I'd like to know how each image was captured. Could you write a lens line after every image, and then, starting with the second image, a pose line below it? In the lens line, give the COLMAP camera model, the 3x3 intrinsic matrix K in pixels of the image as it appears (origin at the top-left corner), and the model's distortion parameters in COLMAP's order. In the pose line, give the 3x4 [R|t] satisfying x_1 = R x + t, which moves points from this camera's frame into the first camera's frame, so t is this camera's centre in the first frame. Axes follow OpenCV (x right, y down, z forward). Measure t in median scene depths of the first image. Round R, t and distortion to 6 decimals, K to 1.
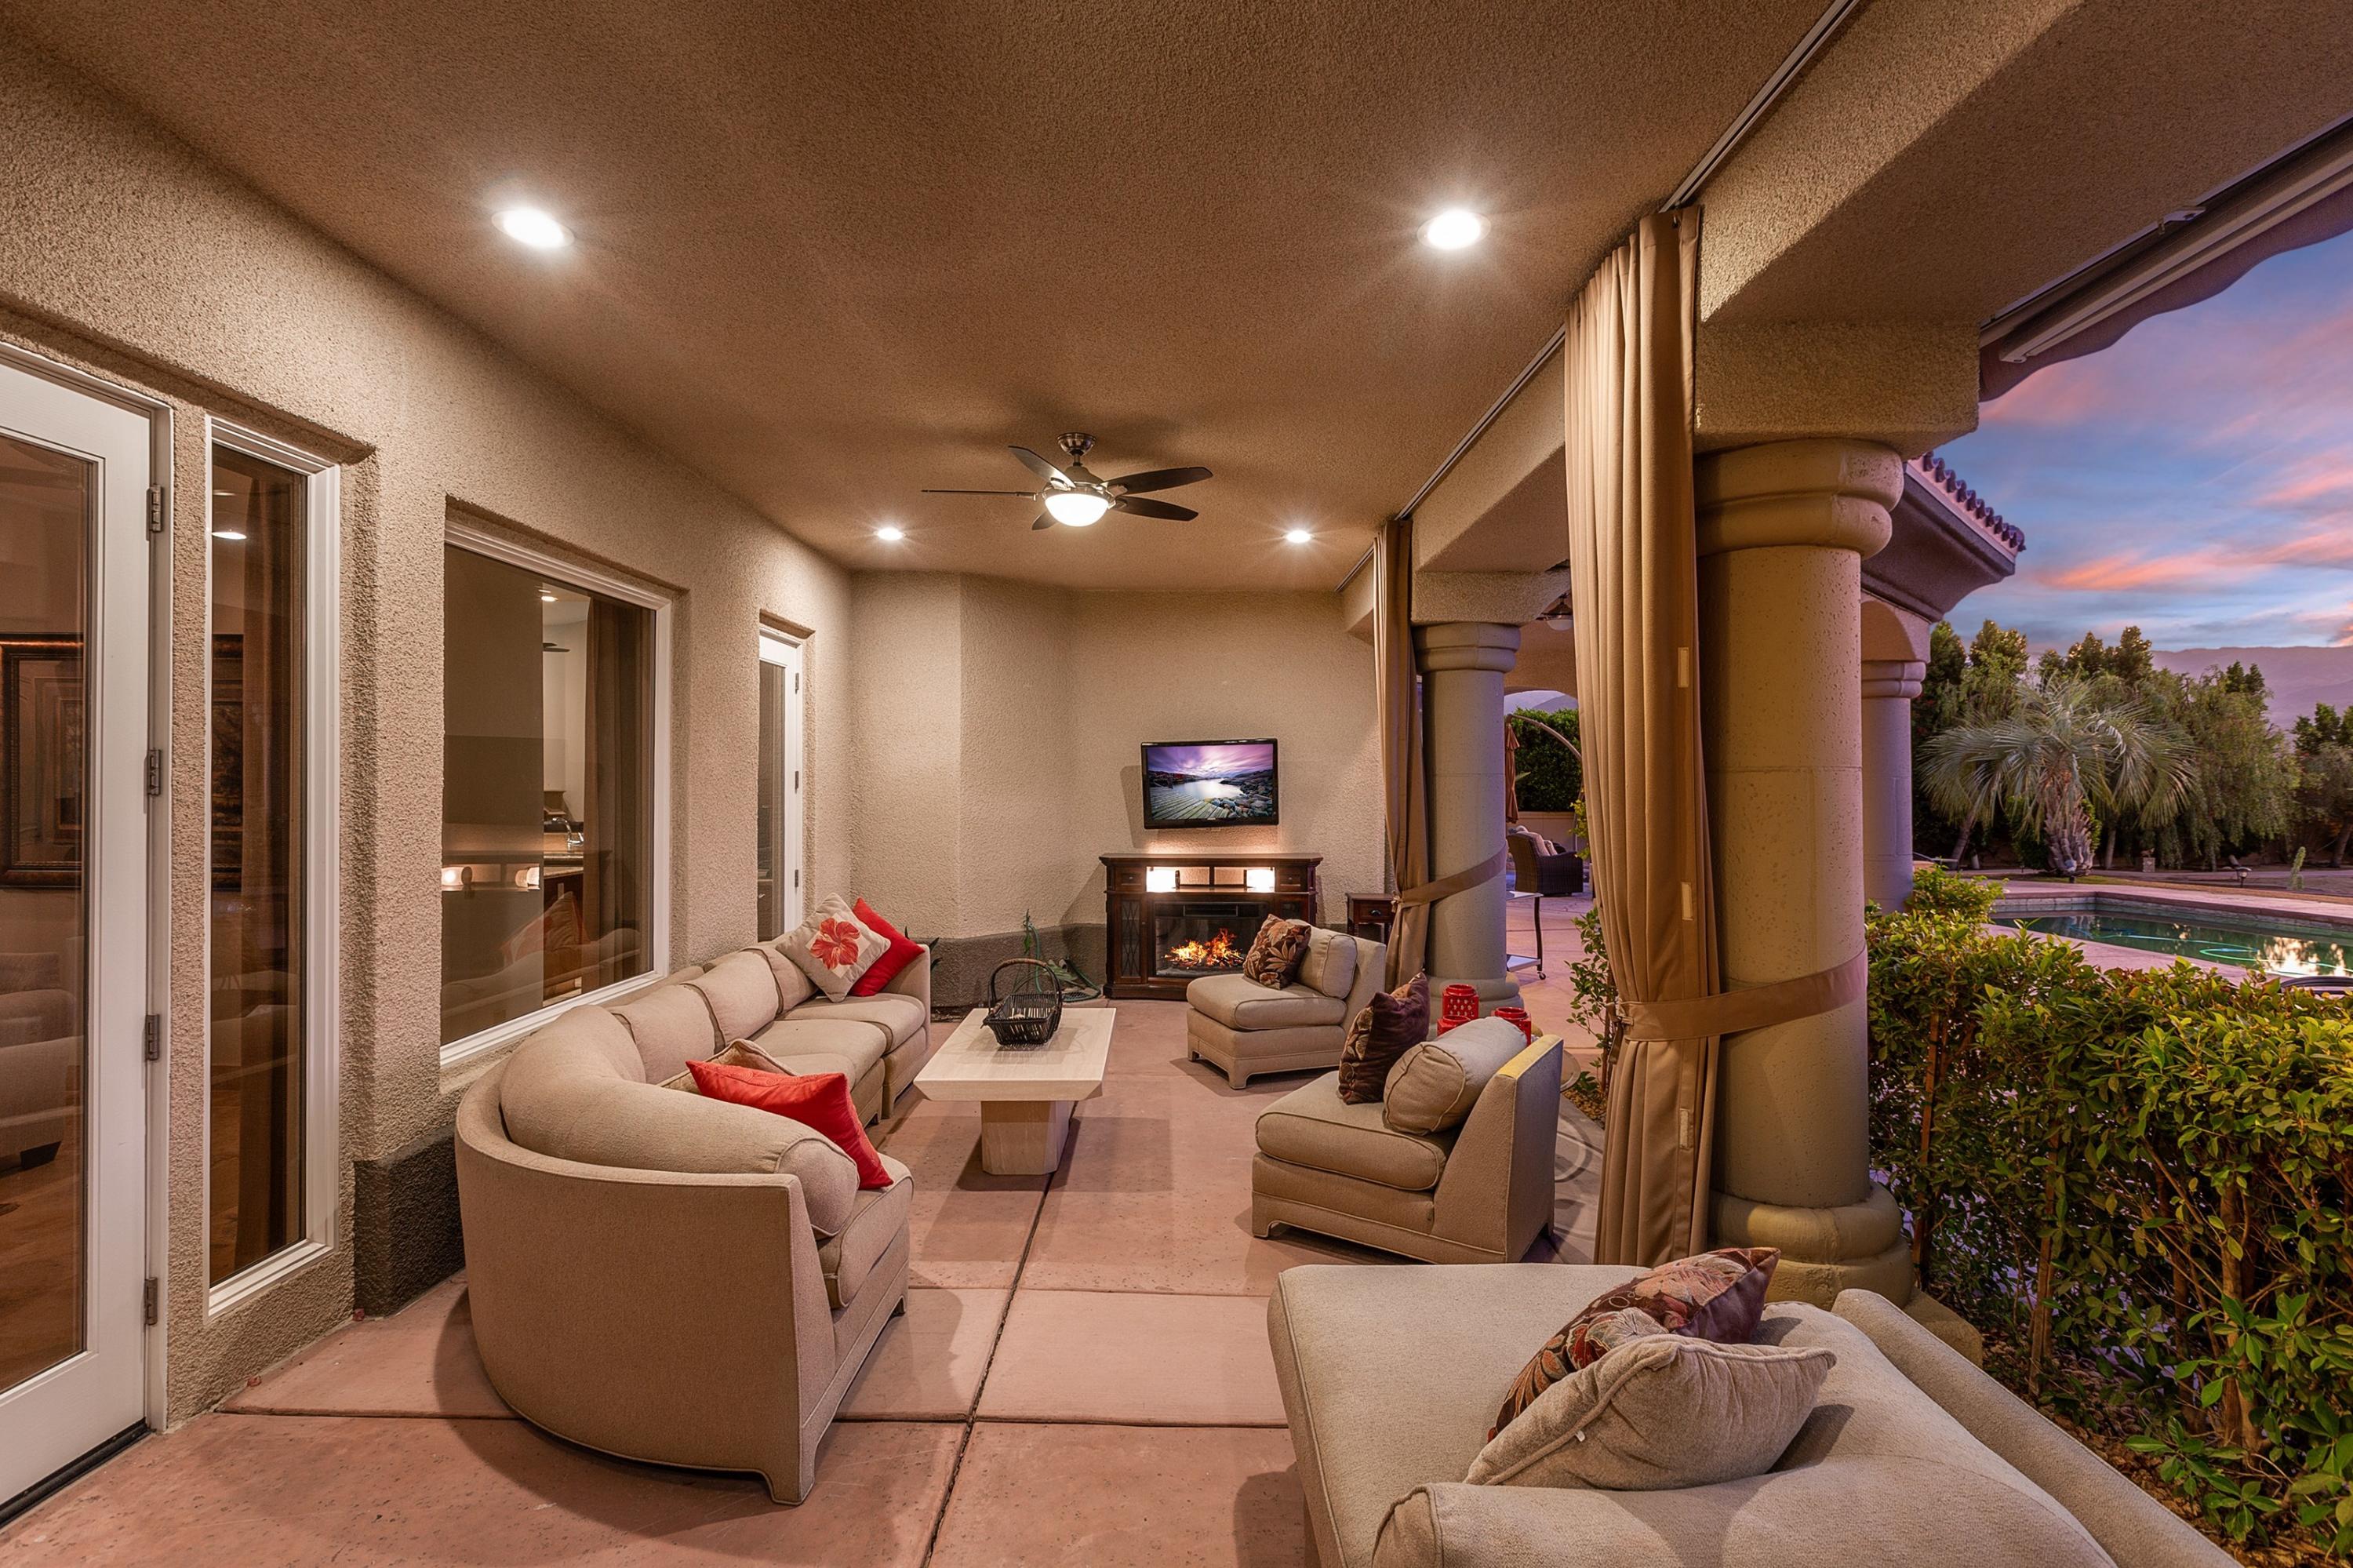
lens RADIAL K [[1067.3, 0, 1177.0], [0, 1067.3, 772.7], [0, 0, 1]] dist [0.000345, 0.000101]
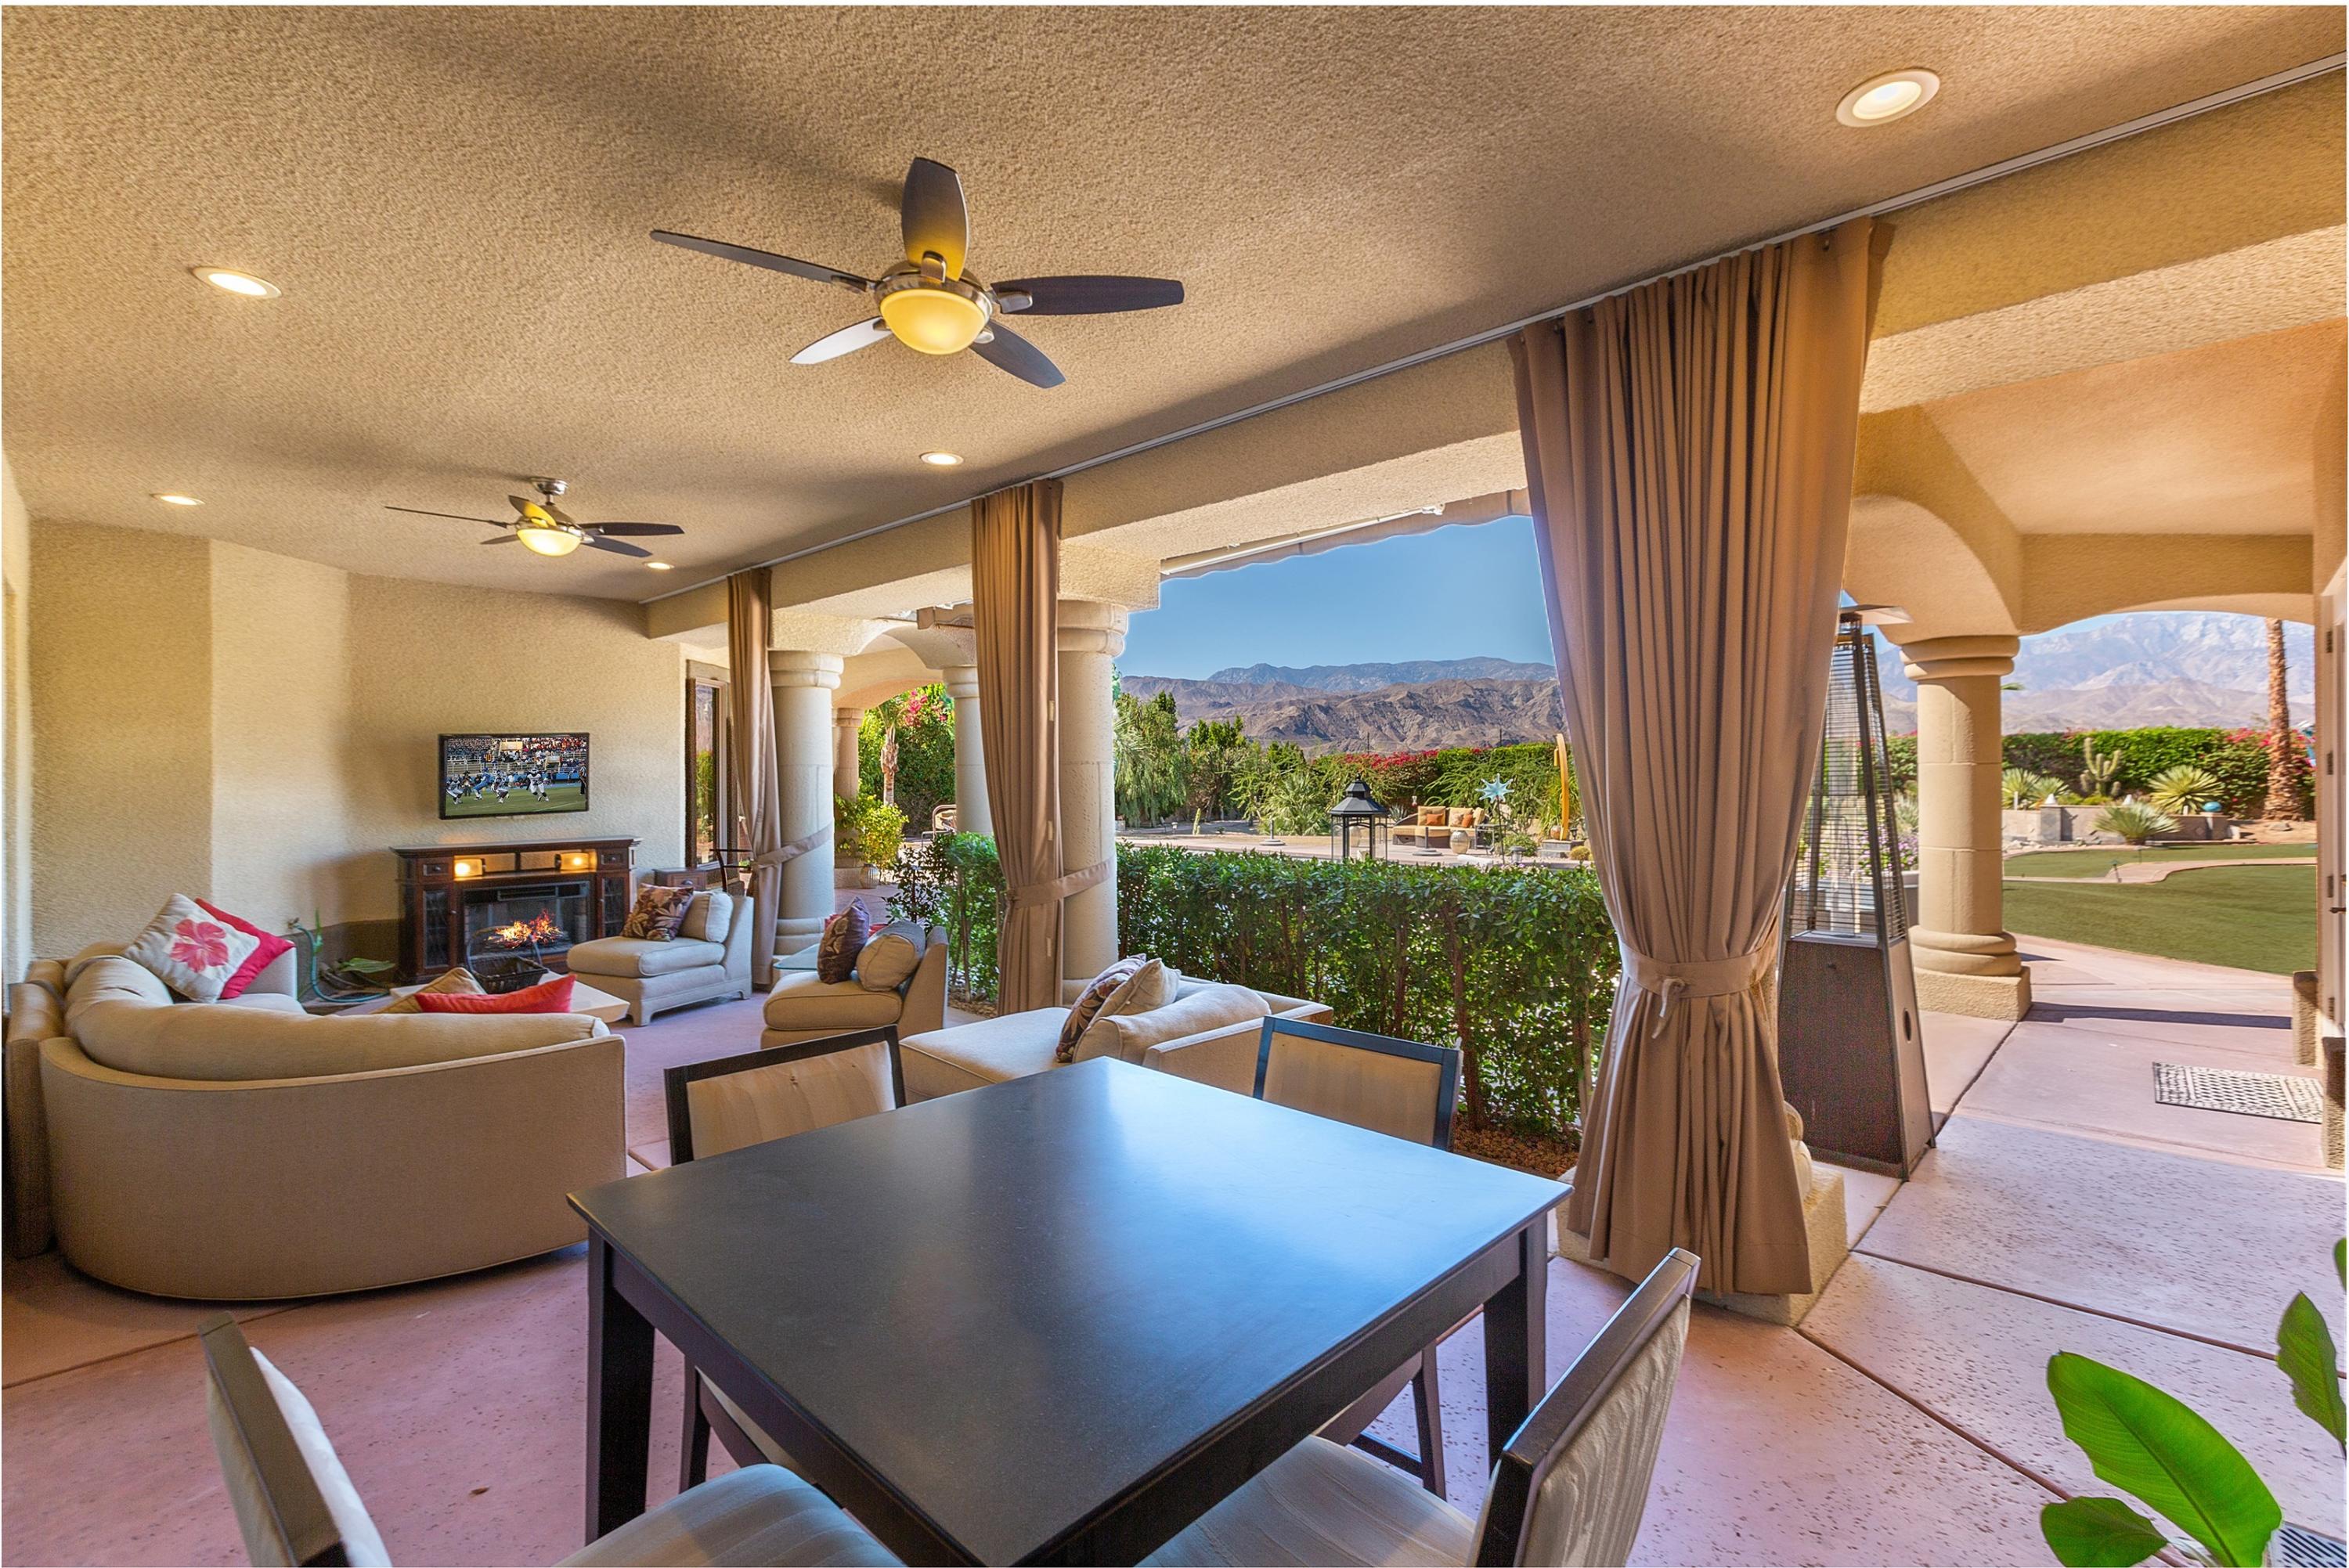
lens RADIAL K [[1065.3, 0, 1175.0], [0, 1065.3, 772.7], [0, 0, 1]] dist [0.000345, 0.000101]
pose [[0.690129, -0.003633, 0.723677, -0.288633], [-0.004439, 0.999947, 0.009253, -0.003206], [-0.723672, -0.009598, 0.690077, -0.191431]]
